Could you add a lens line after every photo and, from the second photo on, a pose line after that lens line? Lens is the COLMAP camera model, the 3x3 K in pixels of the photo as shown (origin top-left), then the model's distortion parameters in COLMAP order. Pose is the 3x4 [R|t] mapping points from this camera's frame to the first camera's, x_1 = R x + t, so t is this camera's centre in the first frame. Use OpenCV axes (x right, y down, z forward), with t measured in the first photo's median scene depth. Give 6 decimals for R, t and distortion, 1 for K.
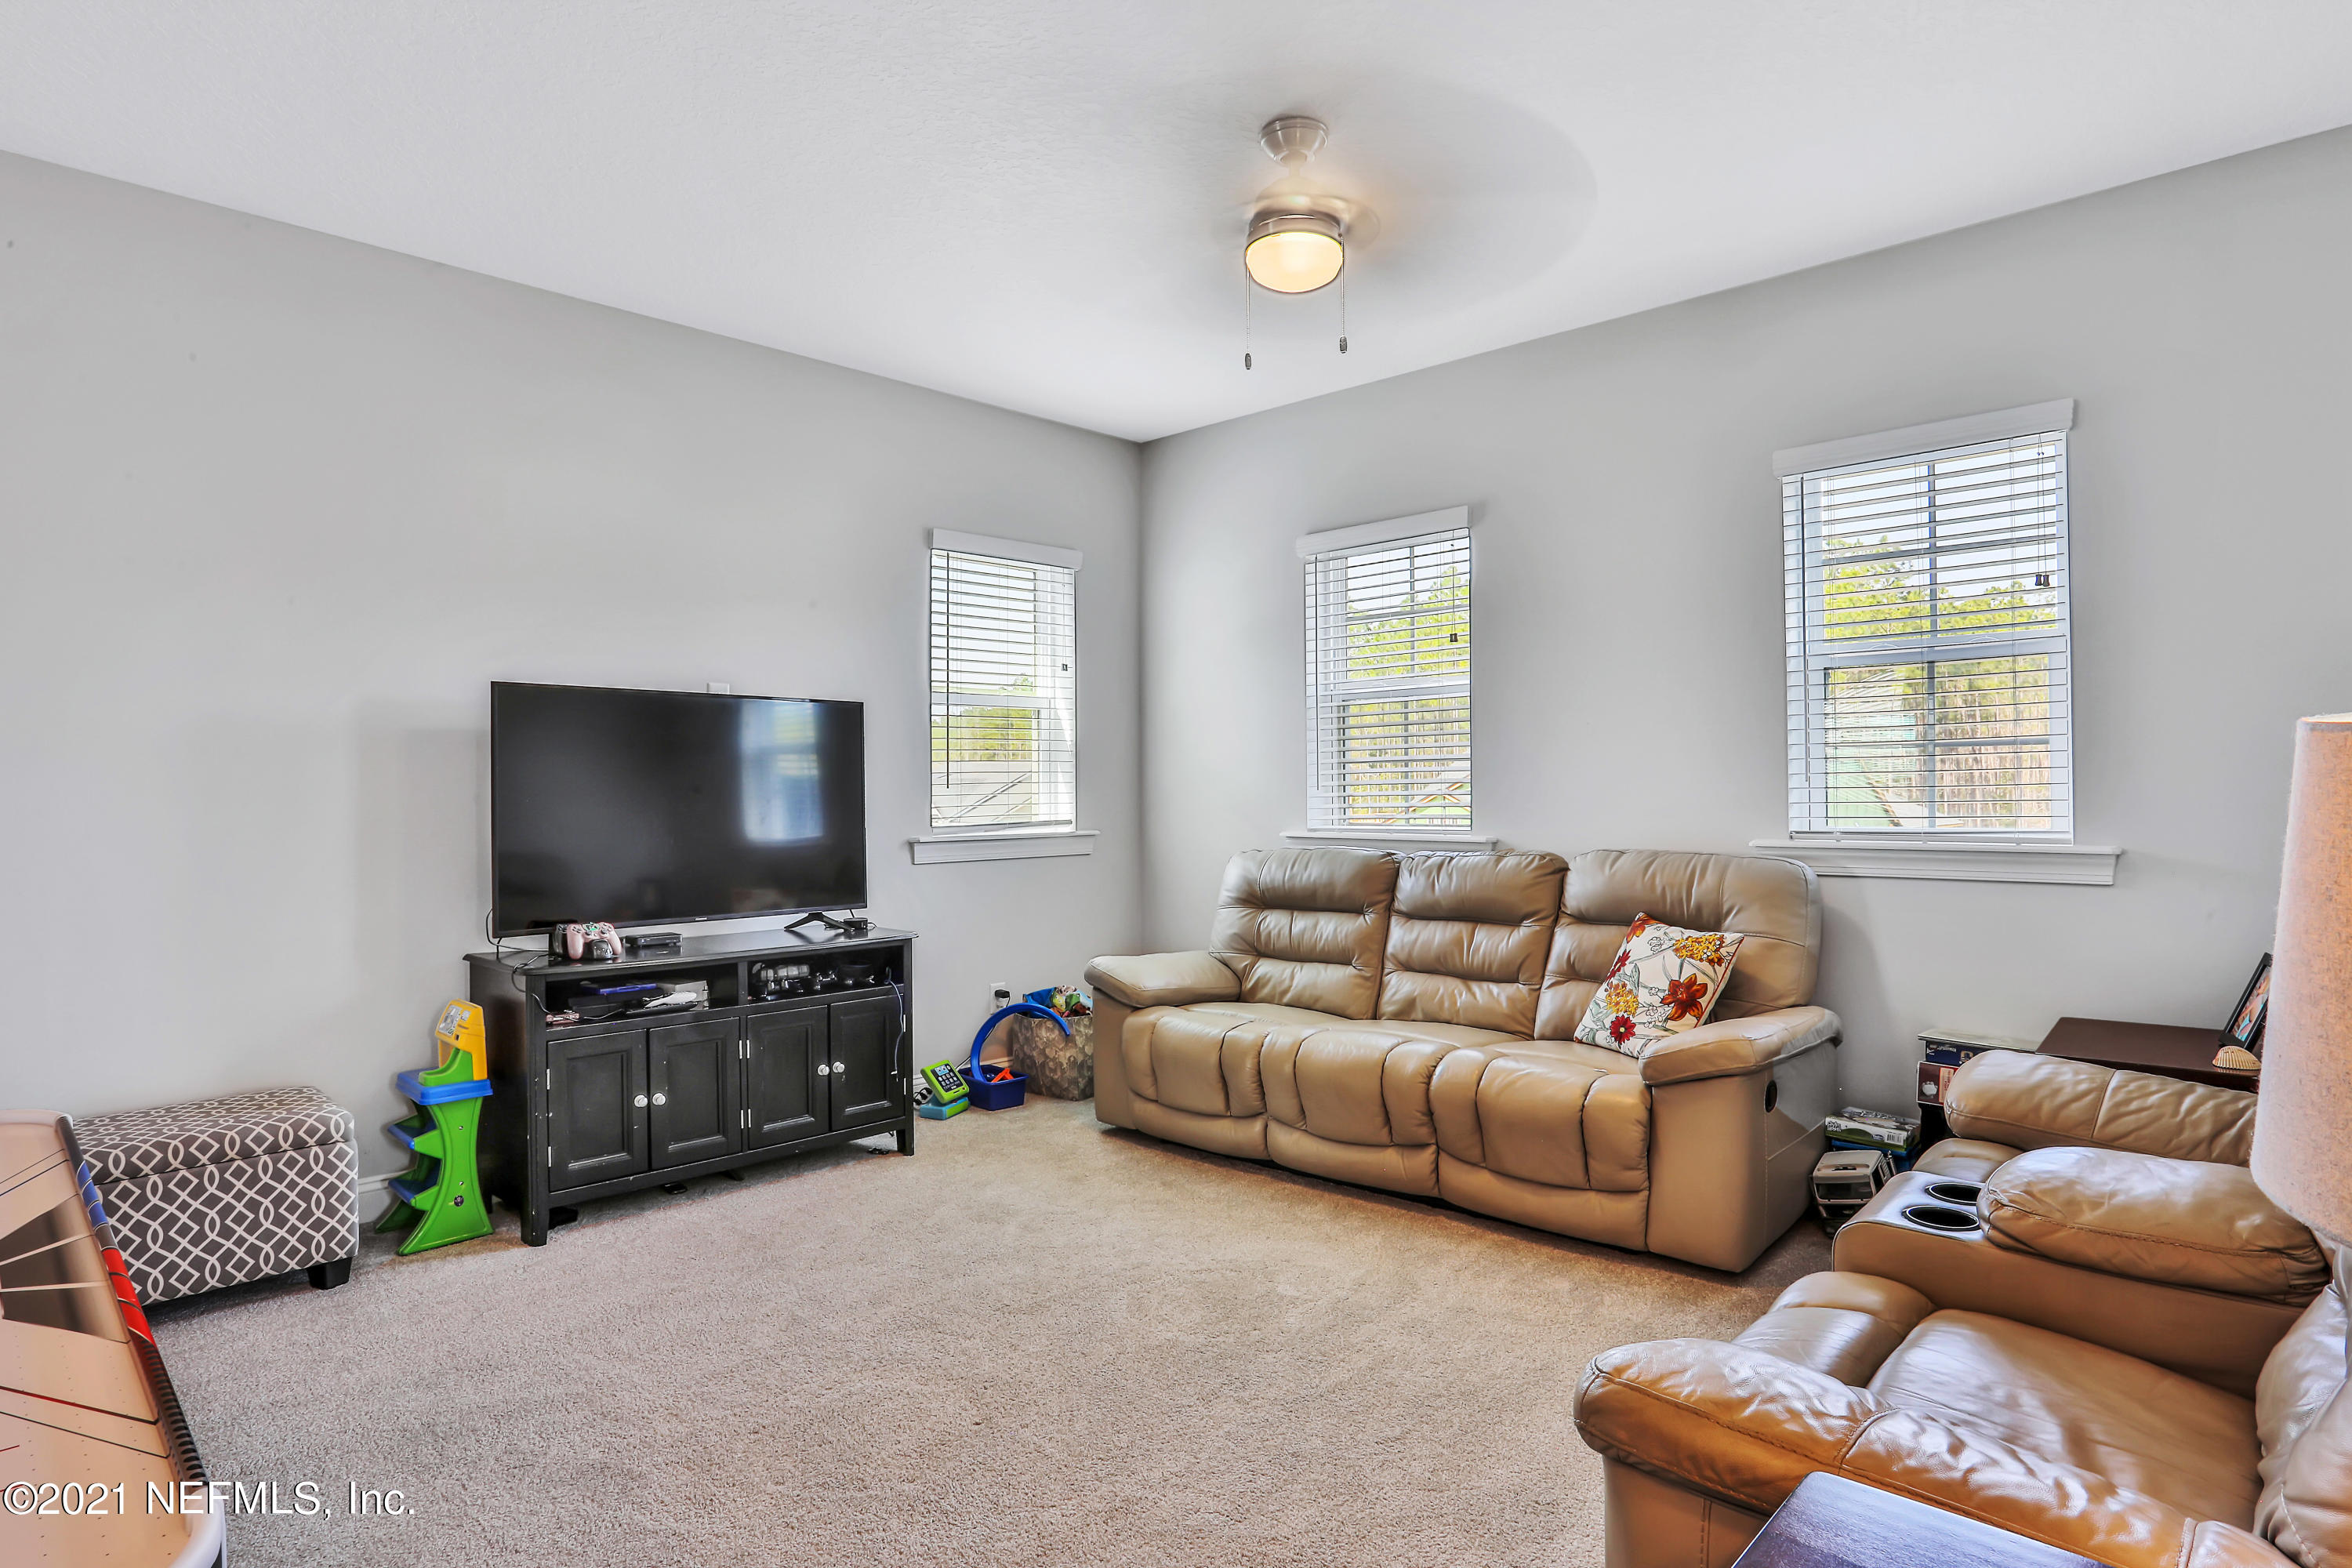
lens RADIAL K [[1312.3, 0, 1160.8], [0, 1312.3, 792.7], [0, 0, 1]] dist [-0.081173, 0.041990]
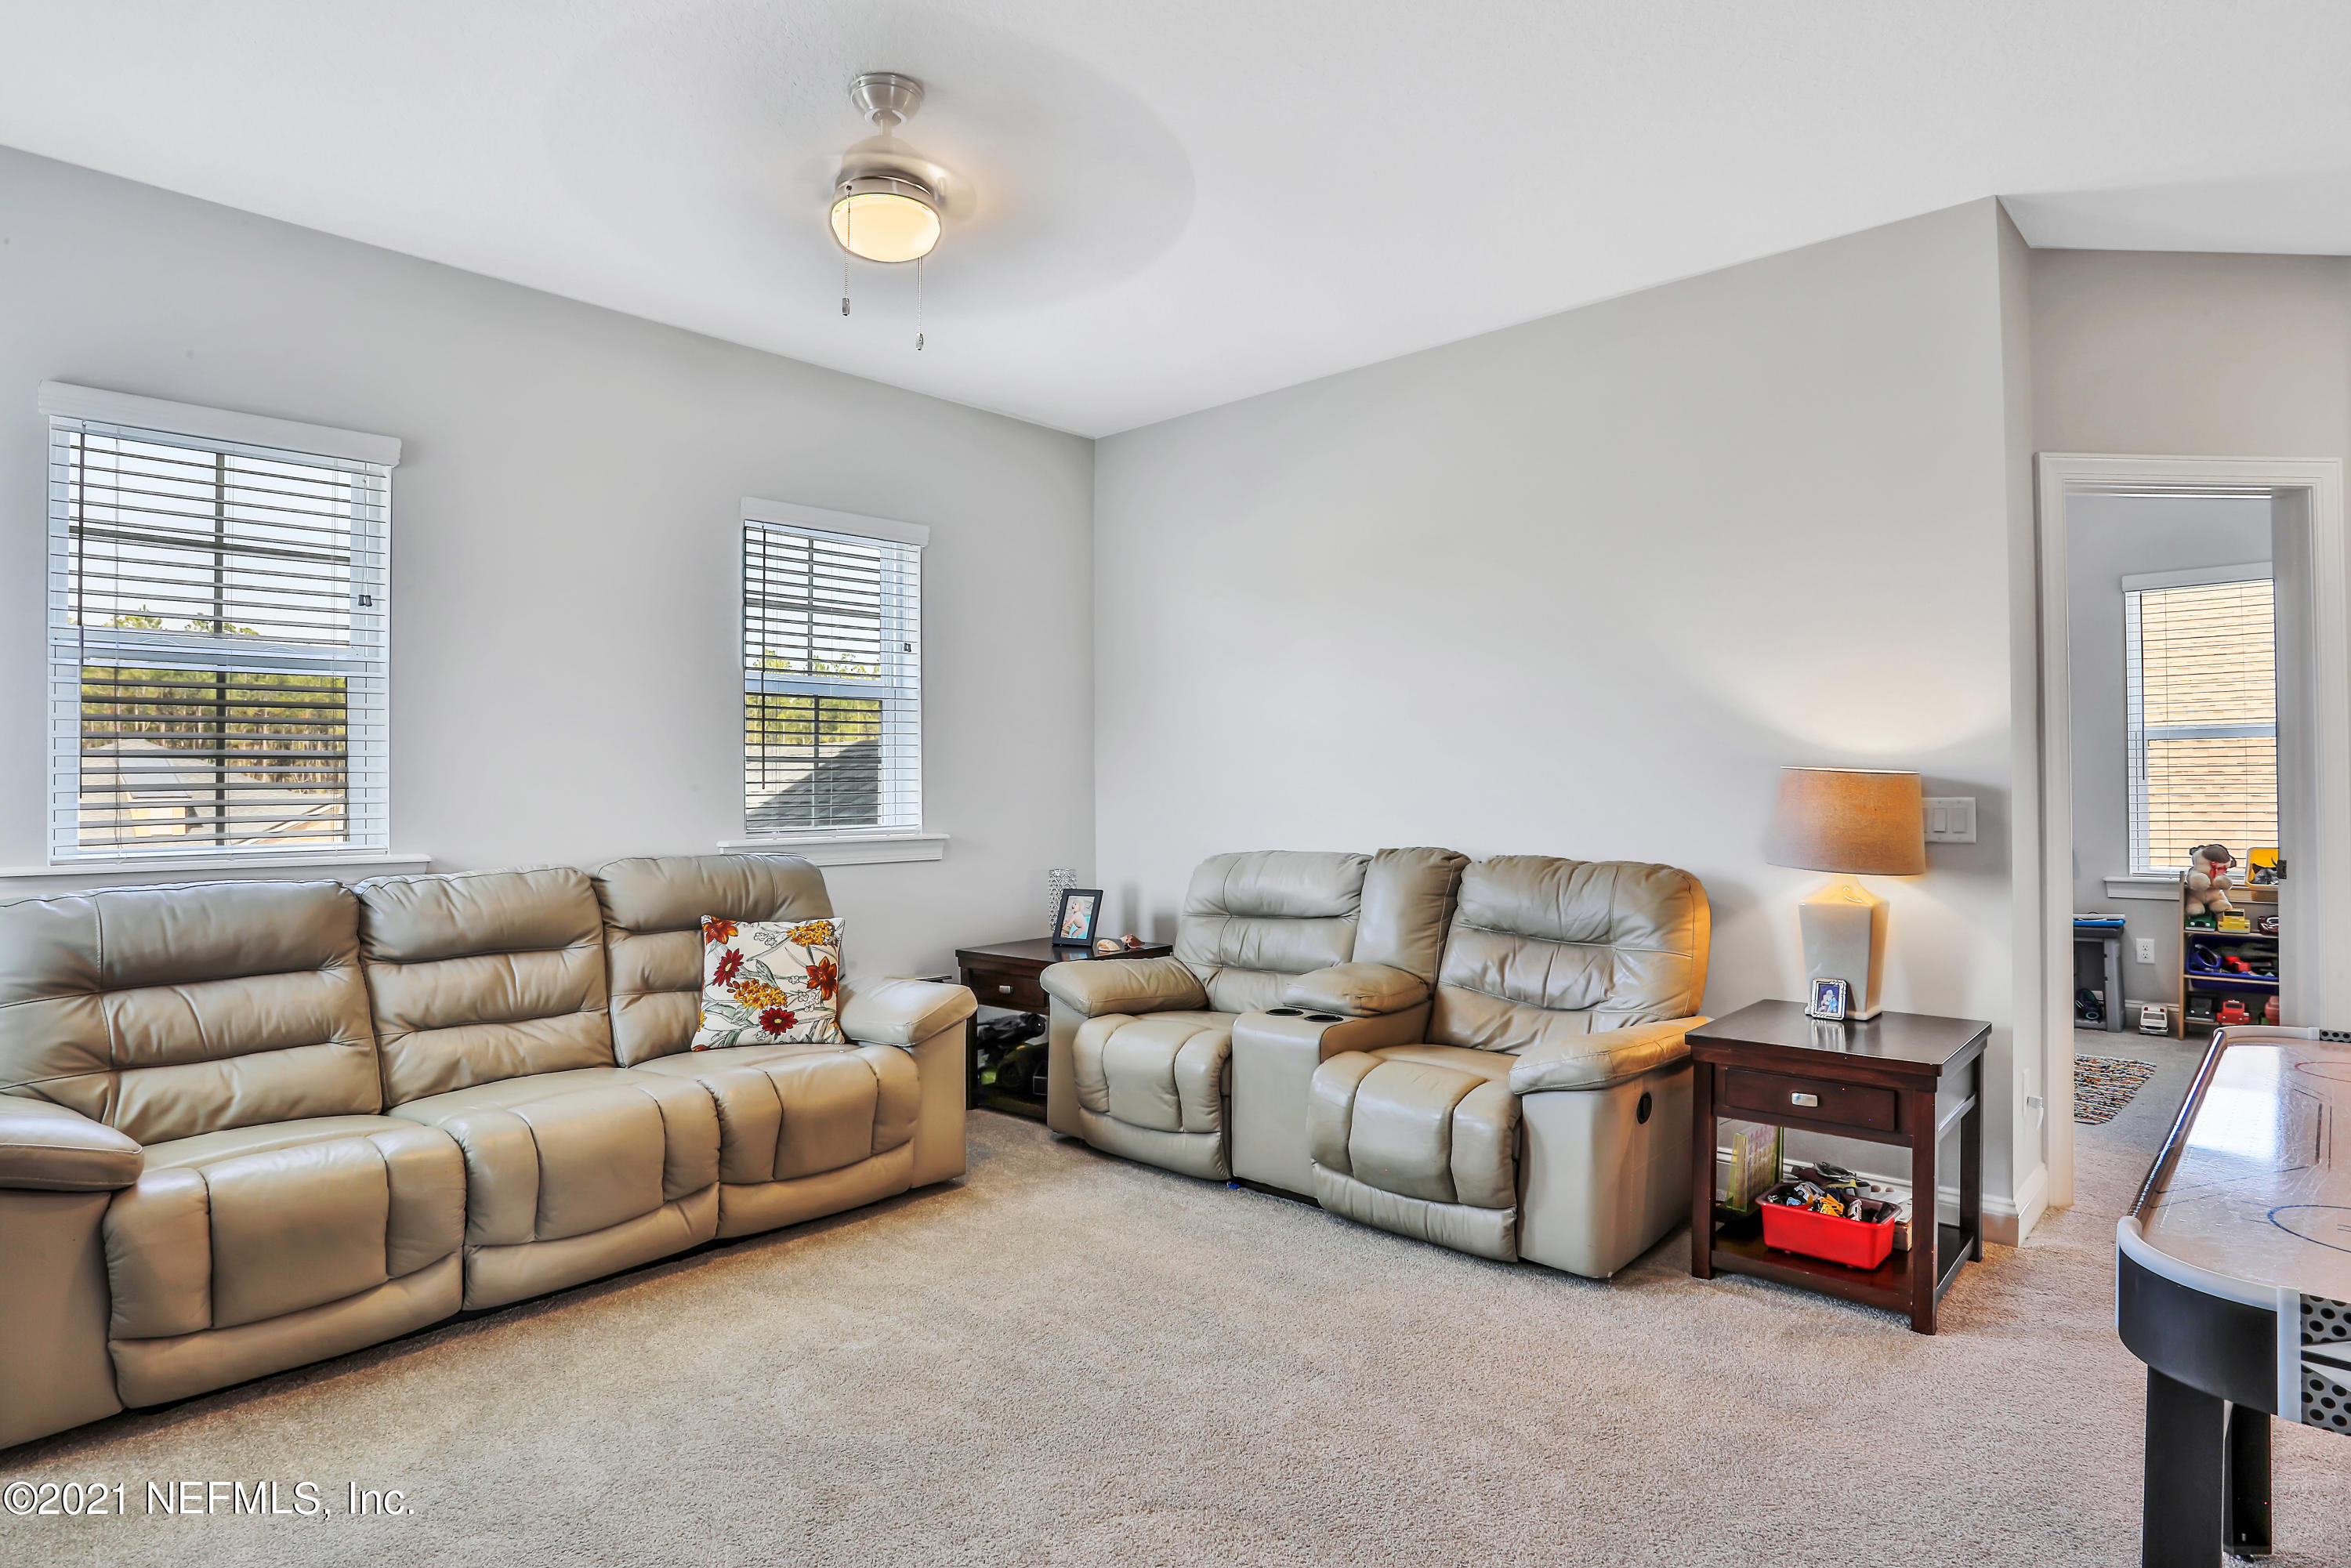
lens RADIAL K [[1311.7, 0, 1160.3], [0, 1311.7, 792.7], [0, 0, 1]] dist [-0.081173, 0.041990]
pose [[-0.049120, 0.006837, 0.998769, -0.649778], [0.009243, 0.999937, -0.006391, 0.005227], [-0.998750, 0.008918, -0.049180, 0.664182]]
